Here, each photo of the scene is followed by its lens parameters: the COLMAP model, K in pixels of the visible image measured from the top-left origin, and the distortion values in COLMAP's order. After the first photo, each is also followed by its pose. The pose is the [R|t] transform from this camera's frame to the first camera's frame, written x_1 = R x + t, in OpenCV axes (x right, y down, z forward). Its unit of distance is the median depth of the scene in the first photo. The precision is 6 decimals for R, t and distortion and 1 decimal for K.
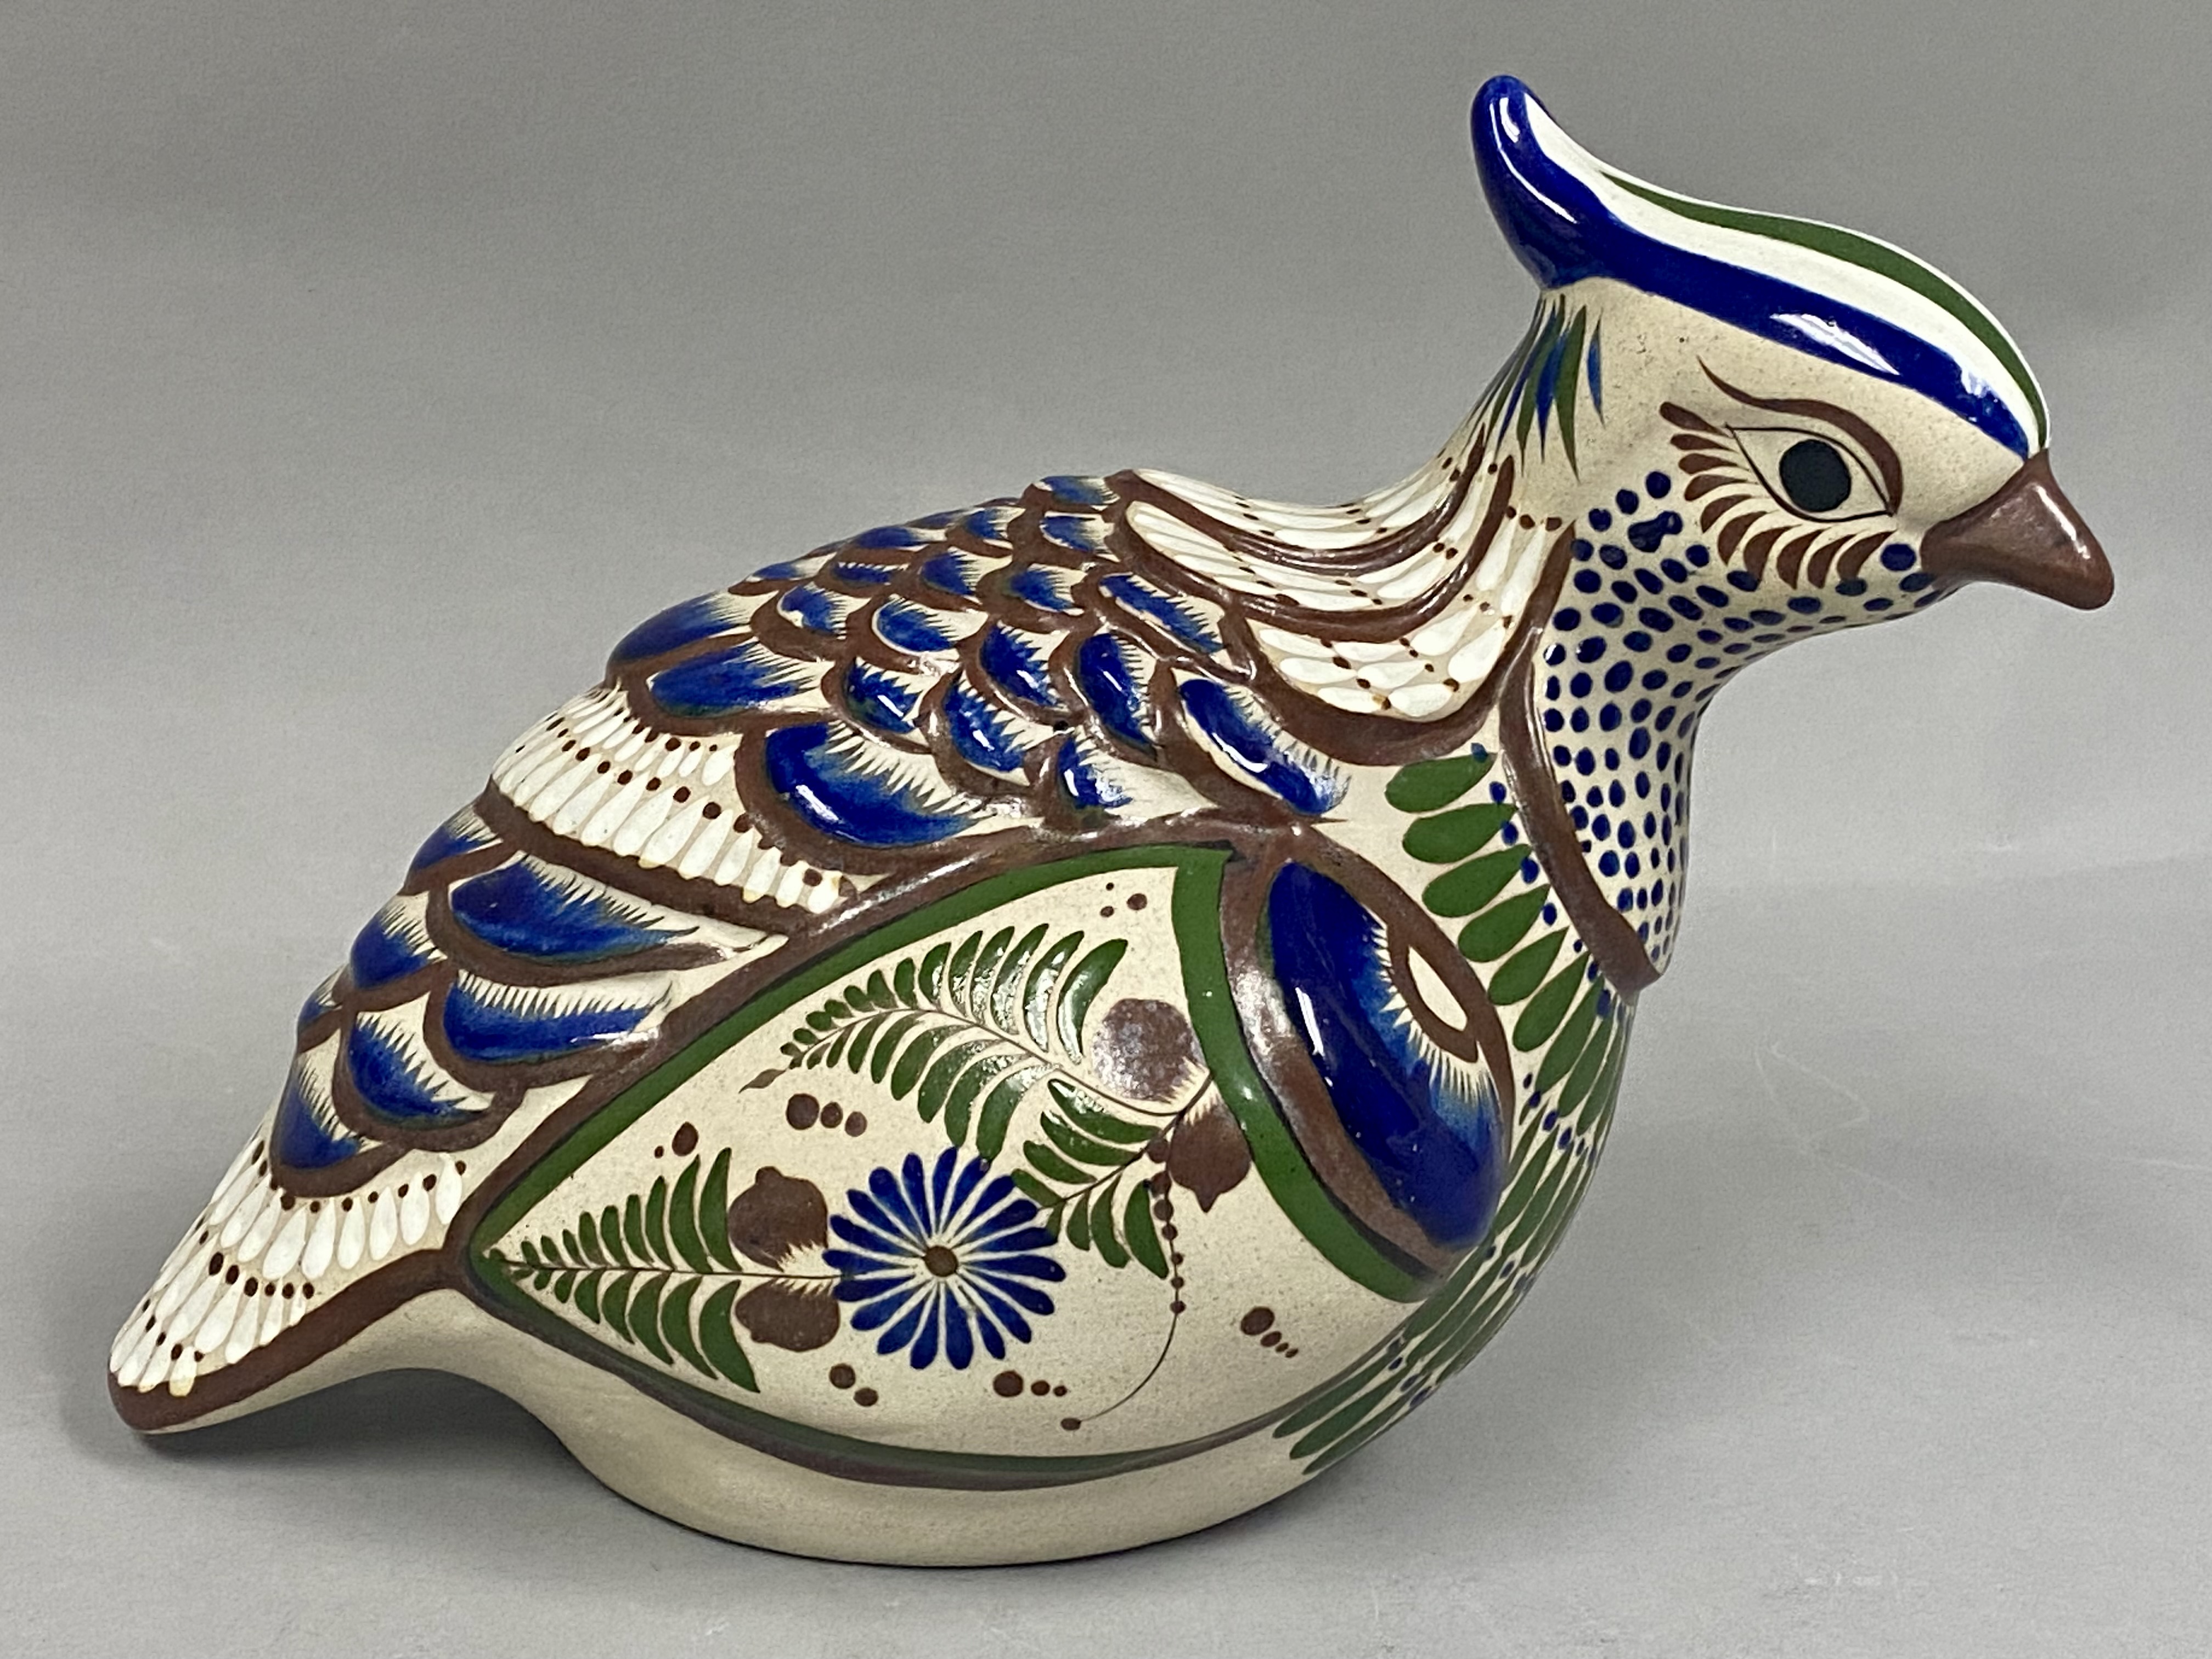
lens RADIAL K [[3657.8, 0, 1131.3], [0, 3657.8, 902.3], [0, 0, 1]] dist [-0.470272, 8.743814]
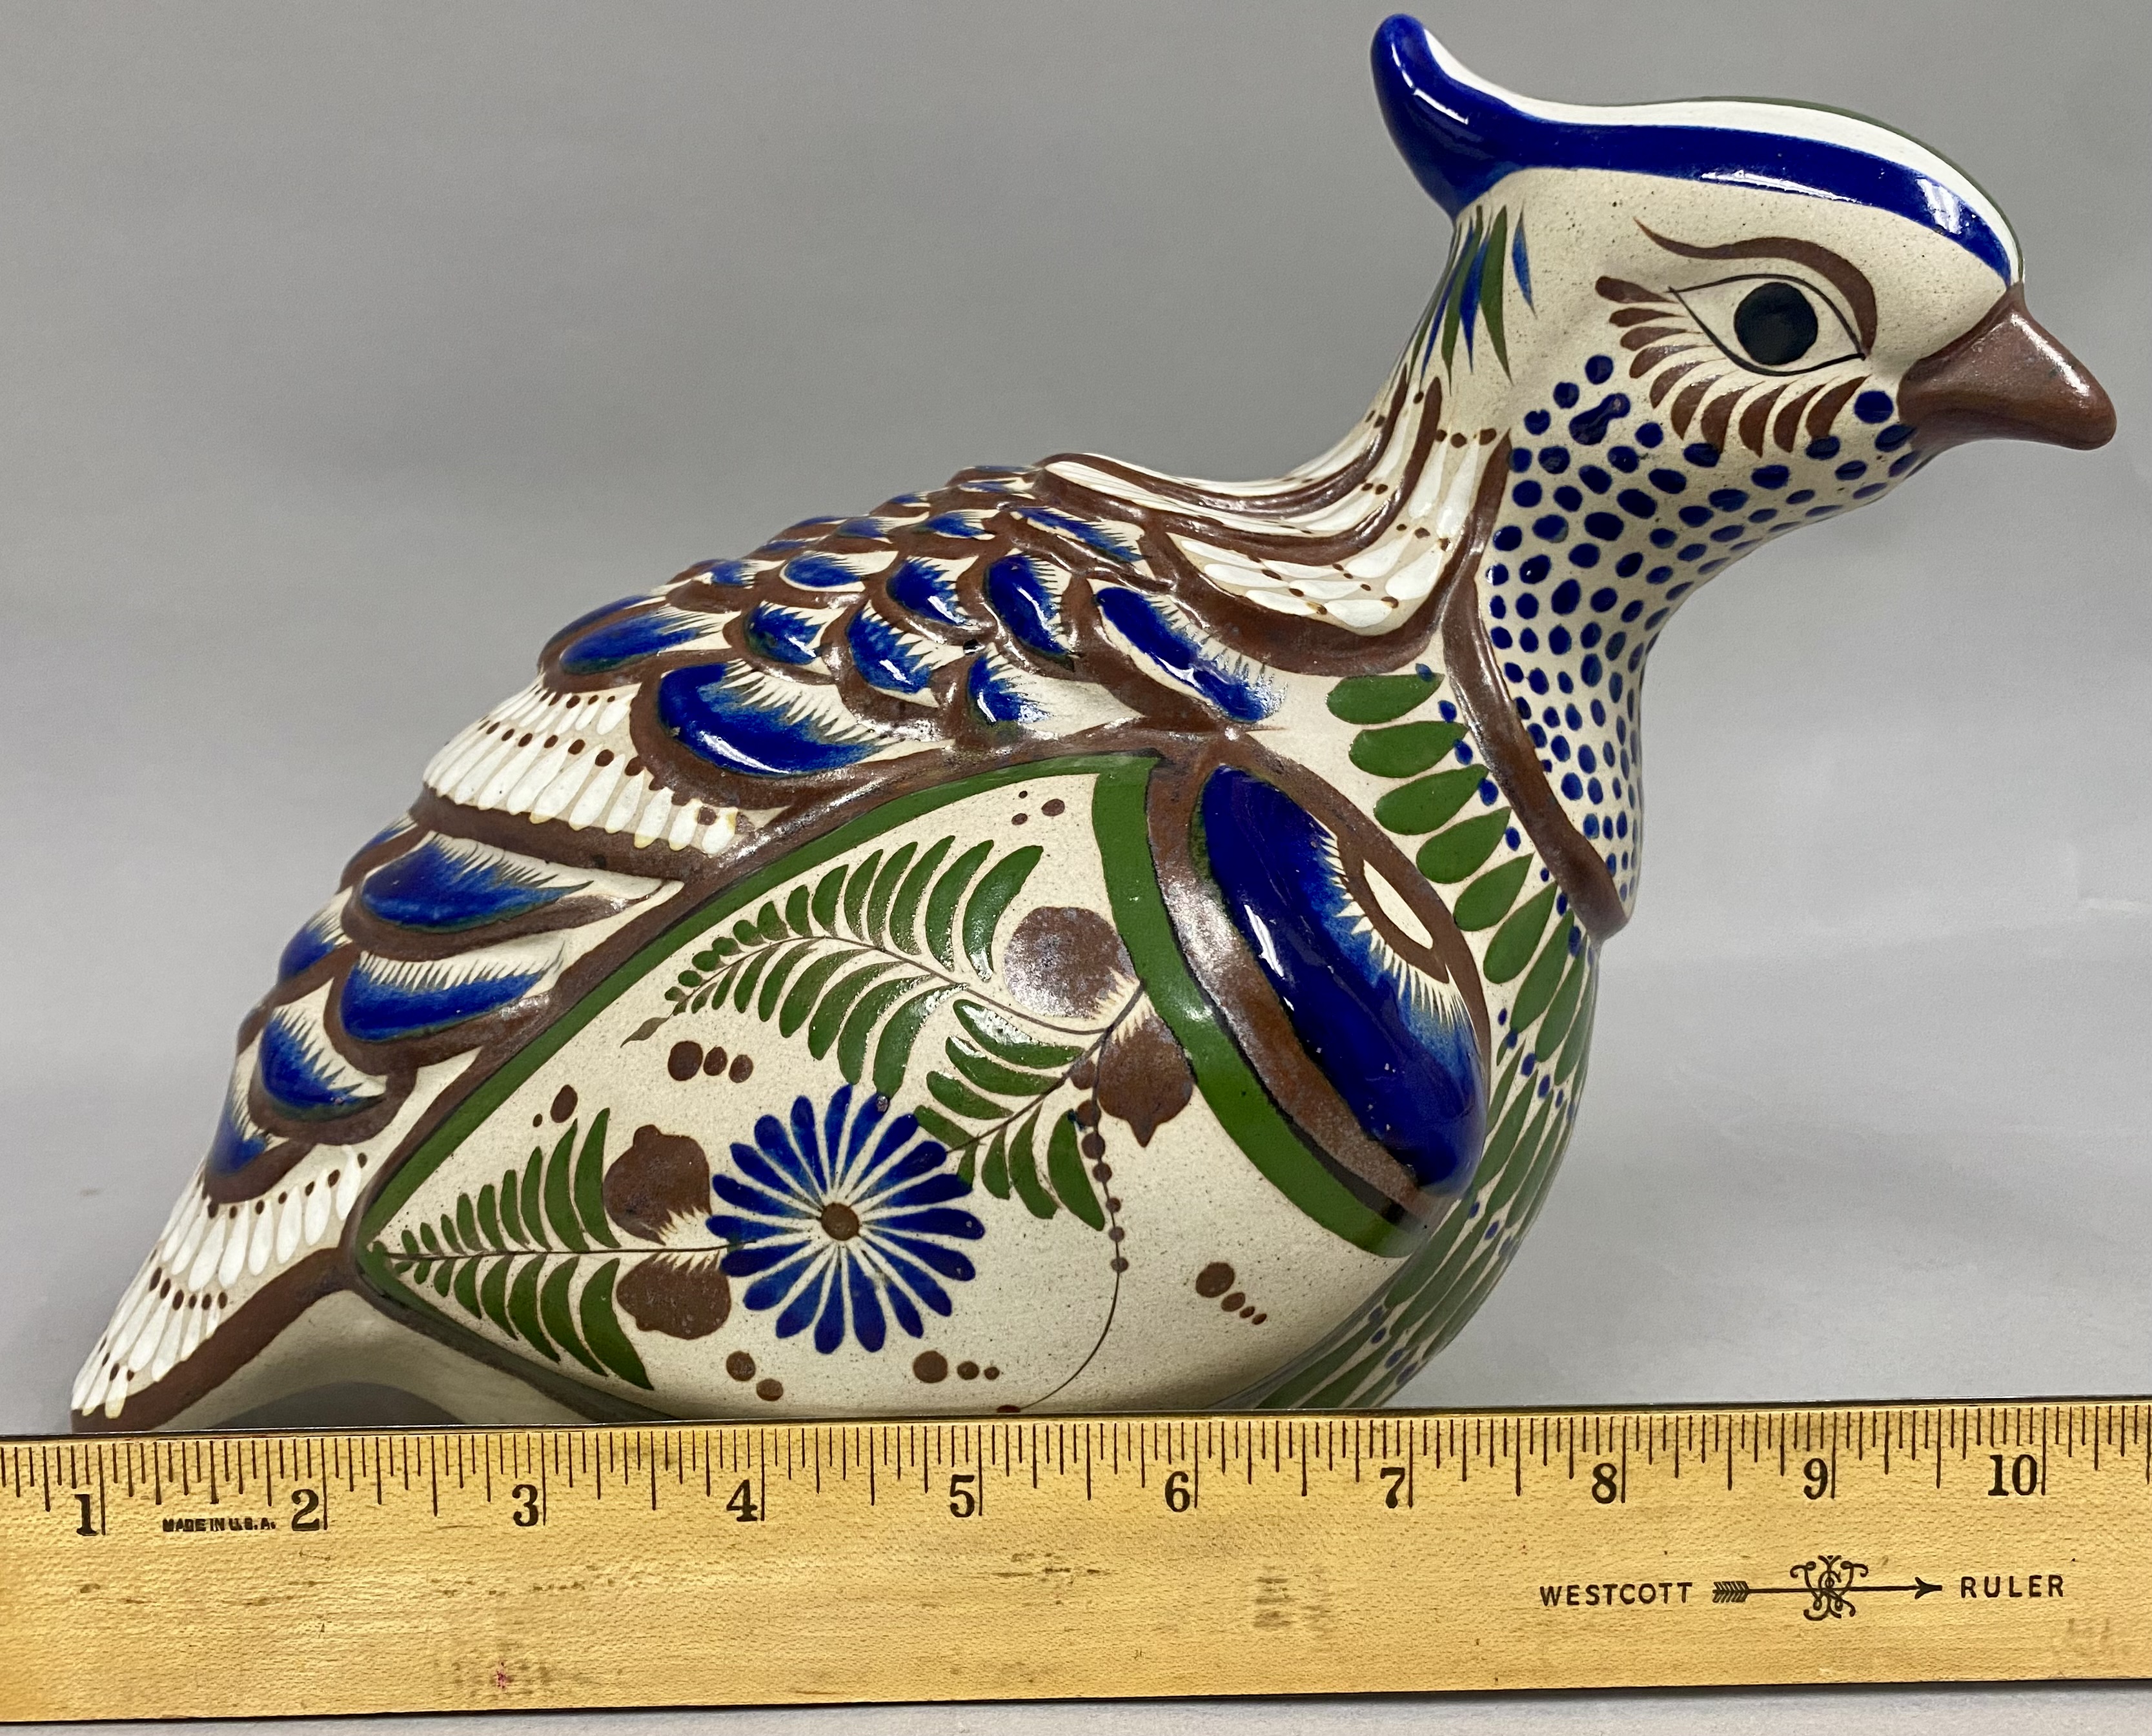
lens RADIAL K [[2158.1, 0, 1034.5], [0, 2158.1, 868.5], [0, 0, 1]] dist [0.003314, -0.005485]
pose [[0.996423, -0.054769, -0.064354, 0.029094], [0.046719, 0.991608, -0.120541, 0.075193], [0.070416, 0.117103, 0.990620, 0.463114]]
